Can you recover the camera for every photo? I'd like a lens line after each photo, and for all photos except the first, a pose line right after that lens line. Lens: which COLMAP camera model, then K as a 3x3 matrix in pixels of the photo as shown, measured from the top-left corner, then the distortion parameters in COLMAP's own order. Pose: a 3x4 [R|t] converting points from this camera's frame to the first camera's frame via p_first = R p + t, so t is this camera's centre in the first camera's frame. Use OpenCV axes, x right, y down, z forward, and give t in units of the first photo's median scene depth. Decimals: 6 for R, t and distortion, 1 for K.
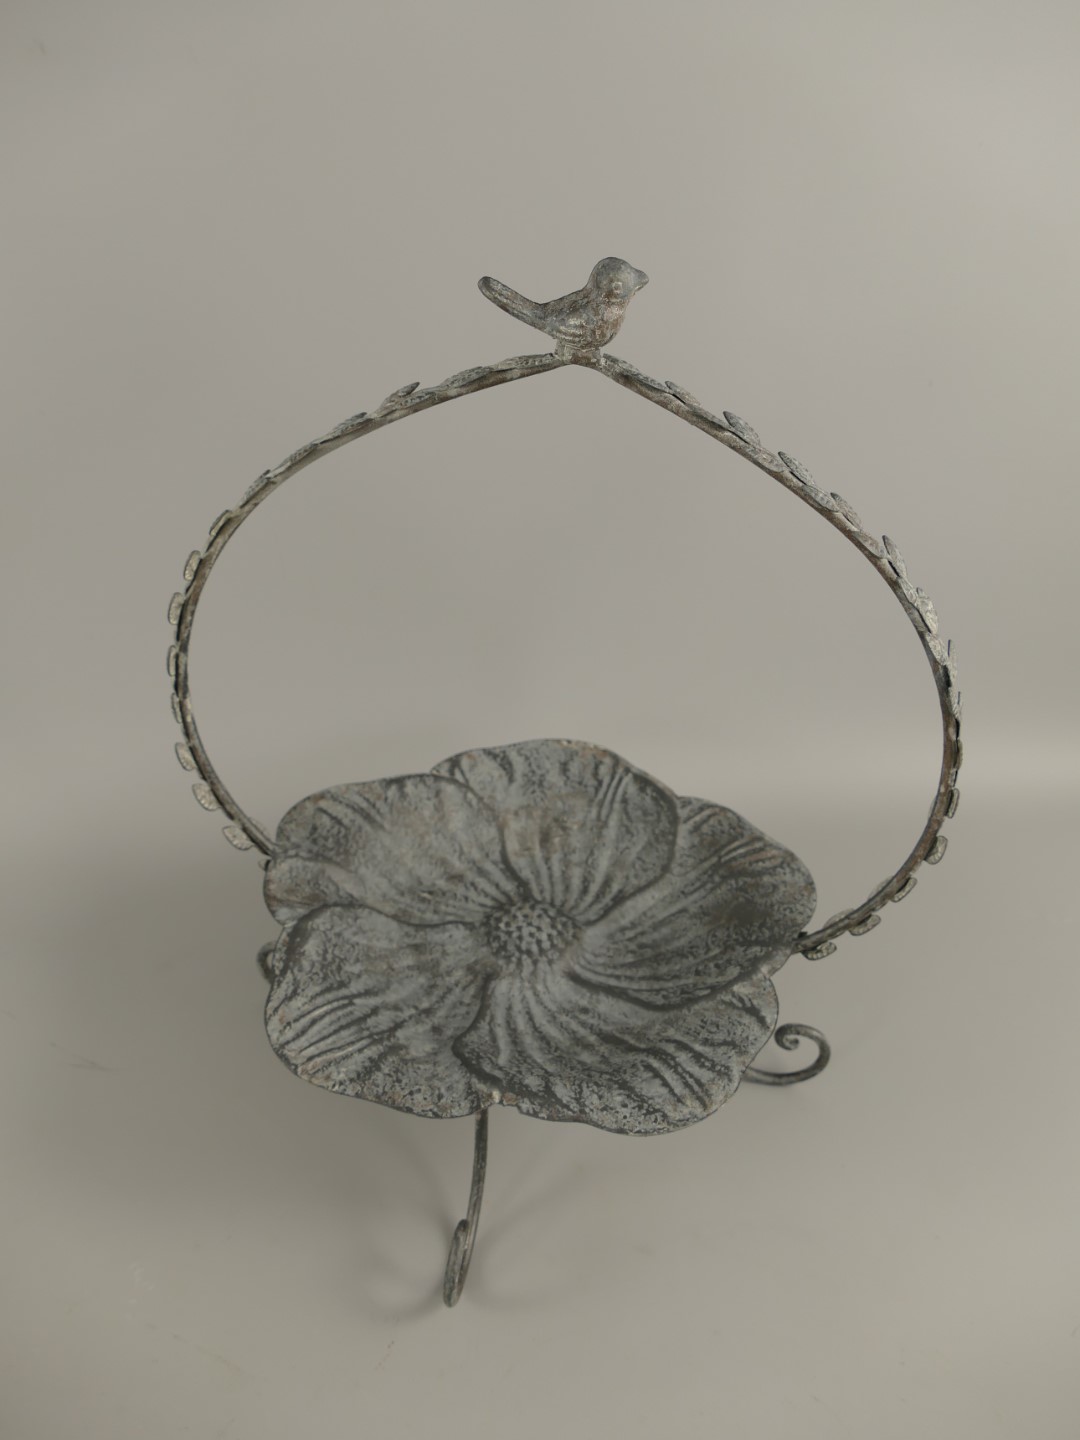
lens RADIAL K [[1149.4, 0, 540.0], [0, 1149.4, 720.0], [0, 0, 1]] dist [-0.028195, 0.001853]
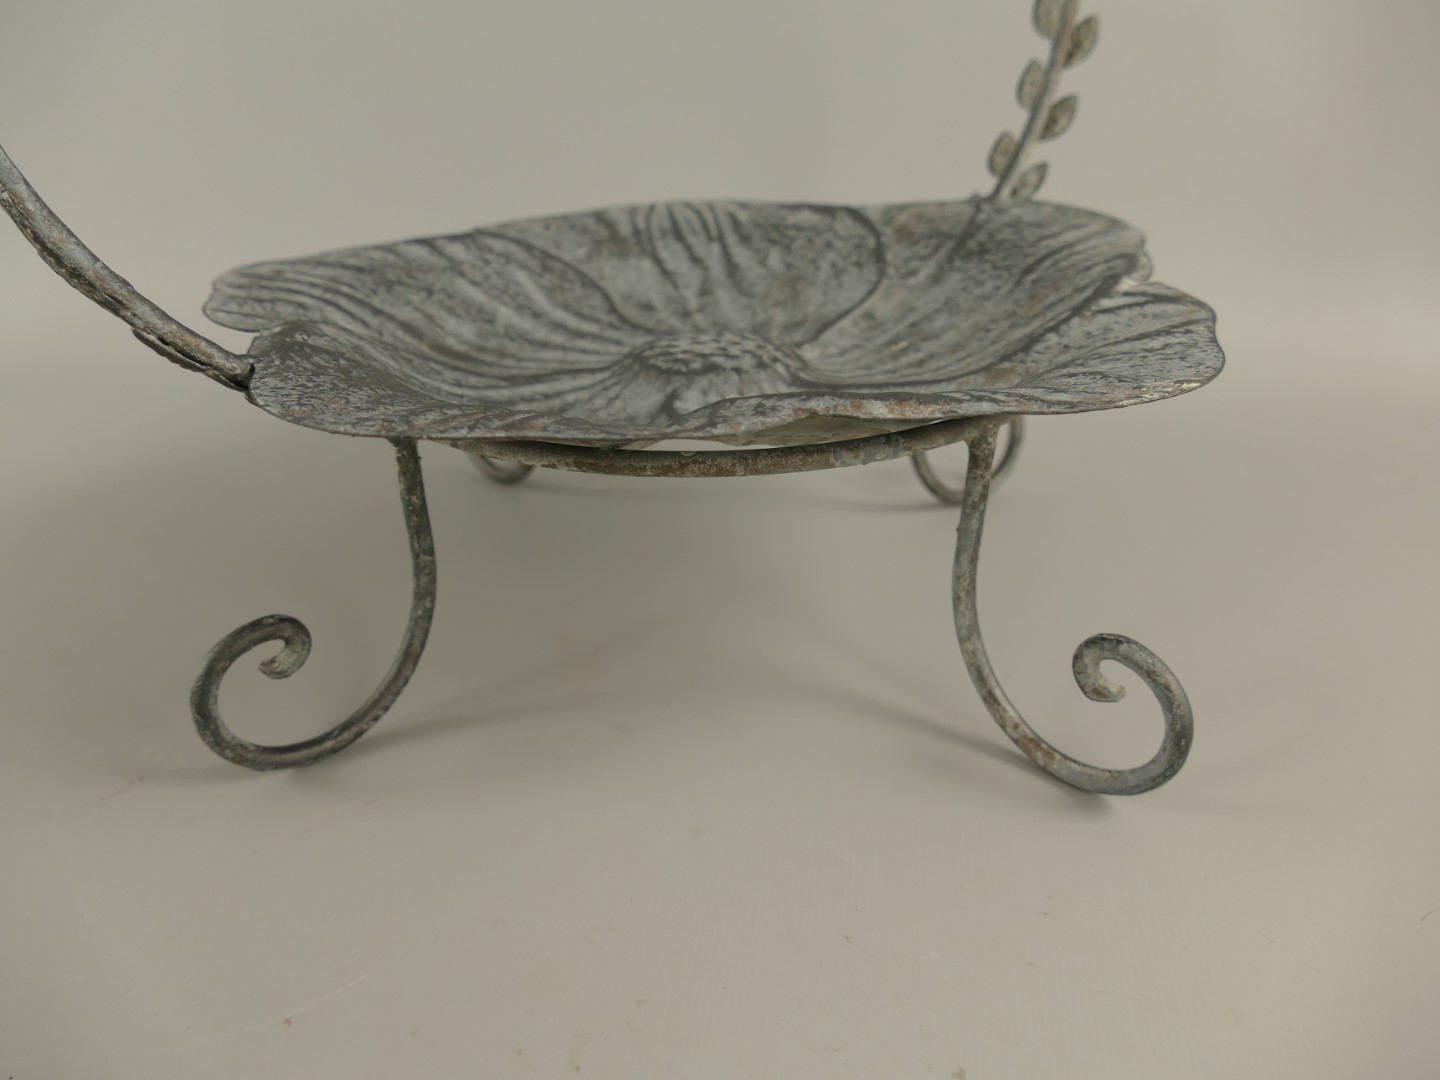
lens RADIAL K [[1149.4, 0, 720.0], [0, 1149.4, 540.0], [0, 0, 1]] dist [-0.028195, 0.001853]
pose [[-0.618714, 0.310418, -0.721688, 0.441151], [-0.432142, 0.632689, 0.642618, -0.130207], [0.656085, 0.709468, -0.257309, 1.241187]]
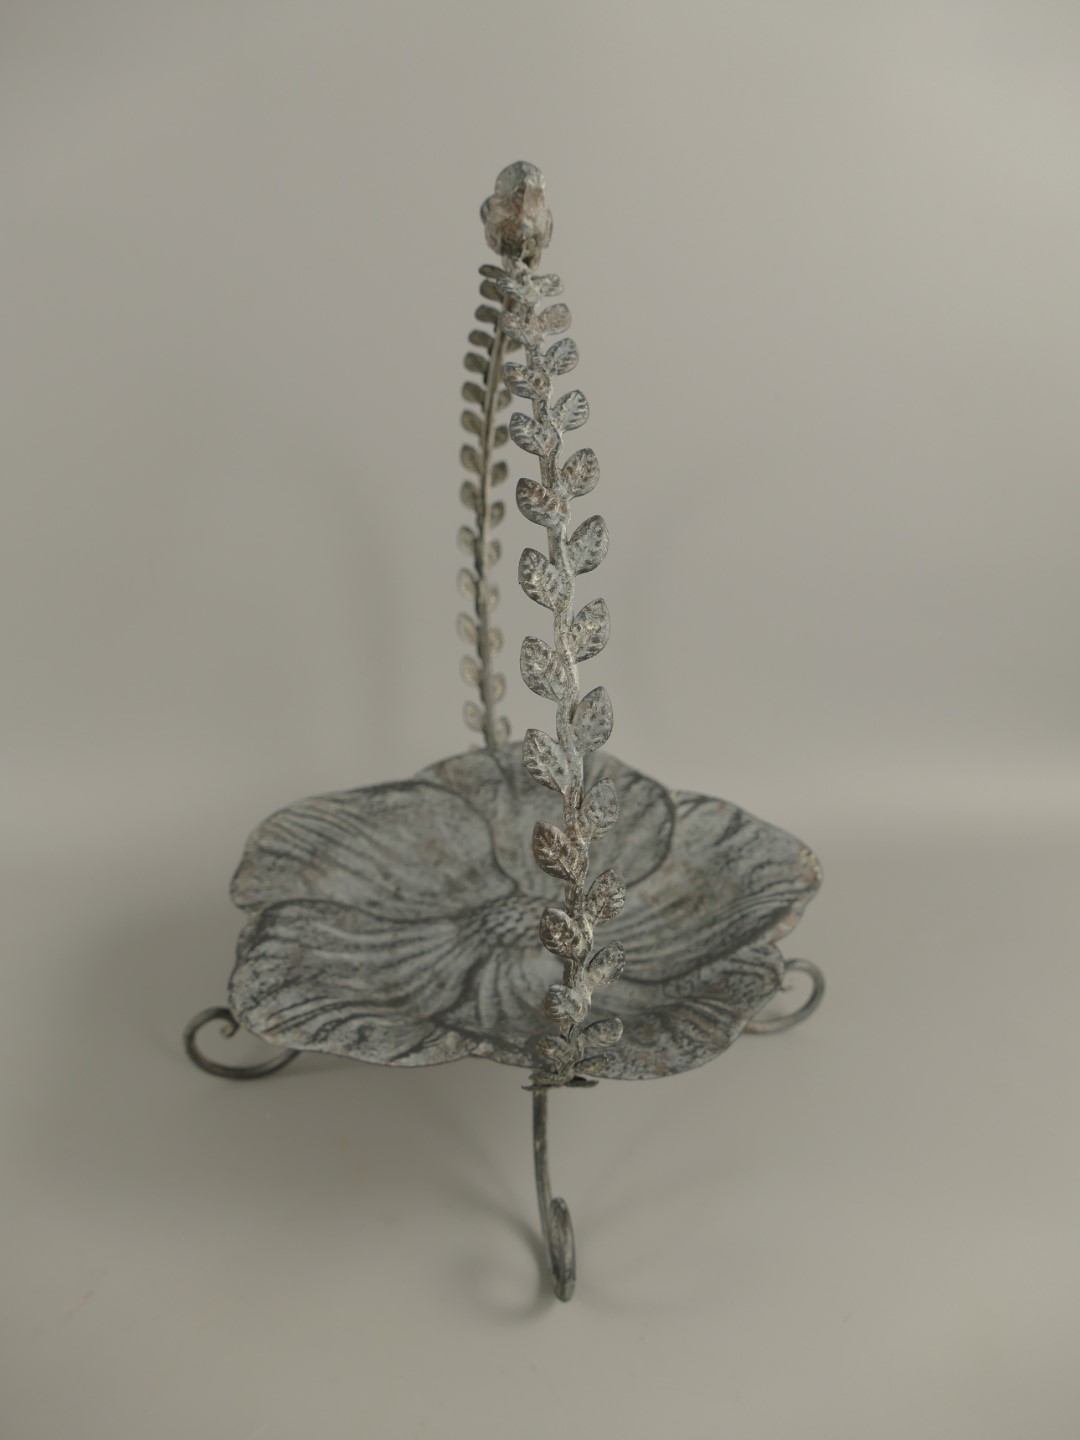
lens RADIAL K [[1149.4, 0, 540.0], [0, 1149.4, 720.0], [0, 0, 1]] dist [-0.028195, 0.001853]
pose [[0.303234, 0.355945, -0.883942, 0.783262], [-0.502500, 0.847890, 0.169046, -0.124500], [0.809656, 0.392920, 0.435971, 0.549966]]
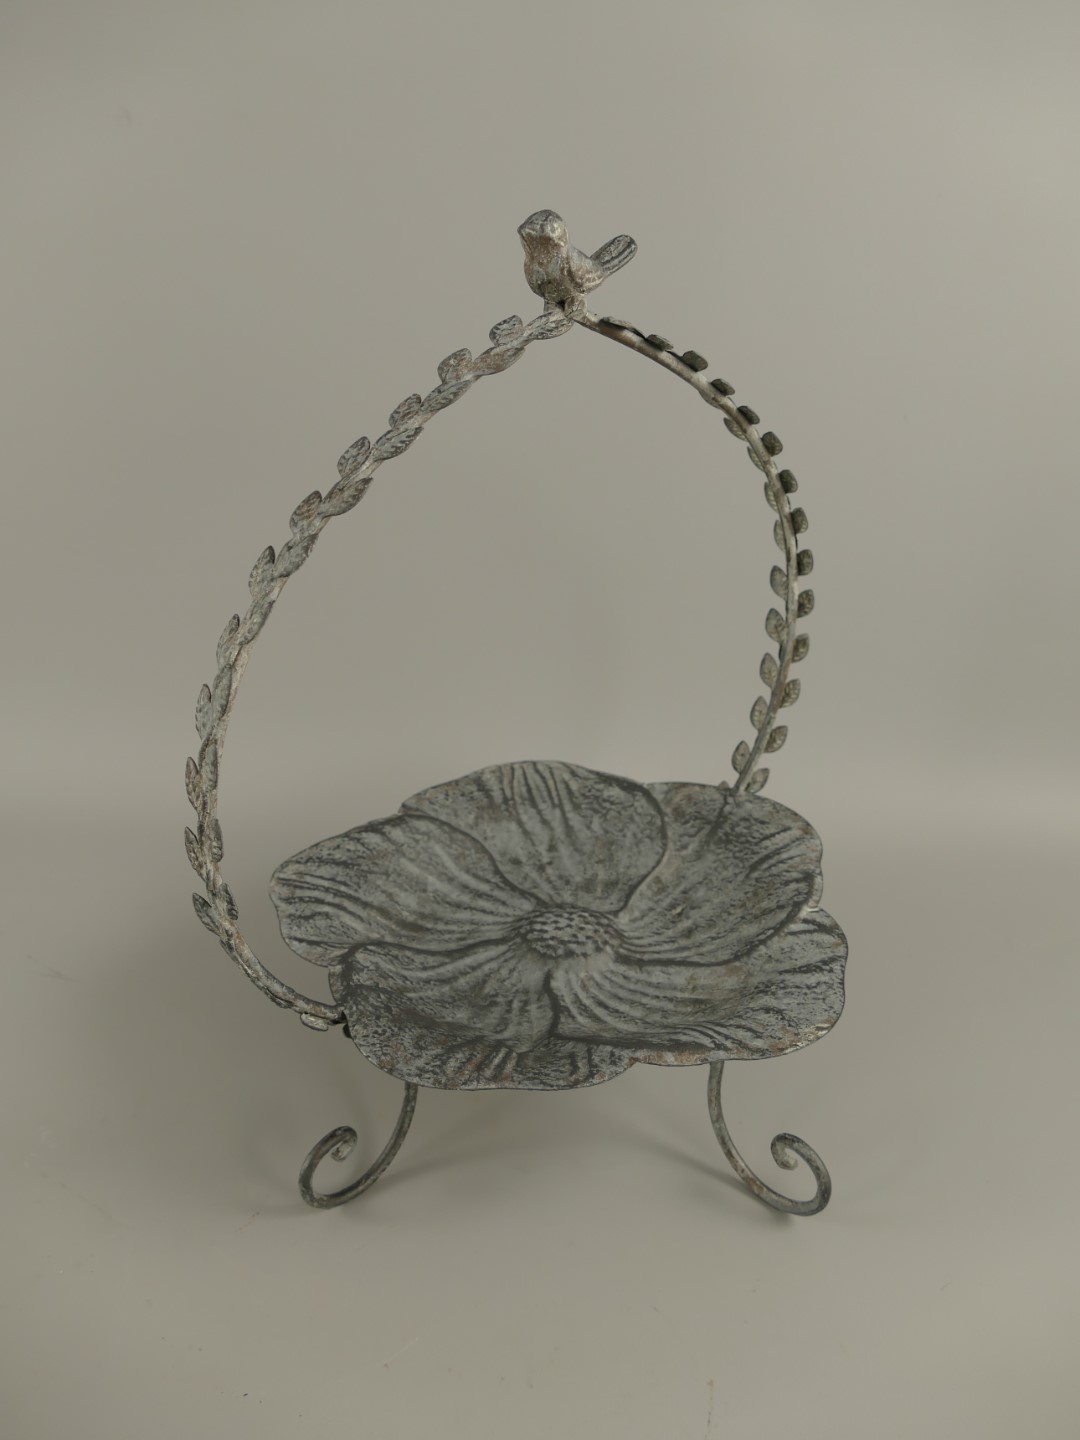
lens RADIAL K [[1159.1, 0, 540.0], [0, 1159.1, 720.0], [0, 0, 1]] dist [-0.009346, 0.002188]
pose [[-0.584603, 0.306774, -0.751085, 0.699294], [-0.457884, 0.639480, 0.617582, -0.535716], [0.669762, 0.704950, -0.233375, 1.108908]]
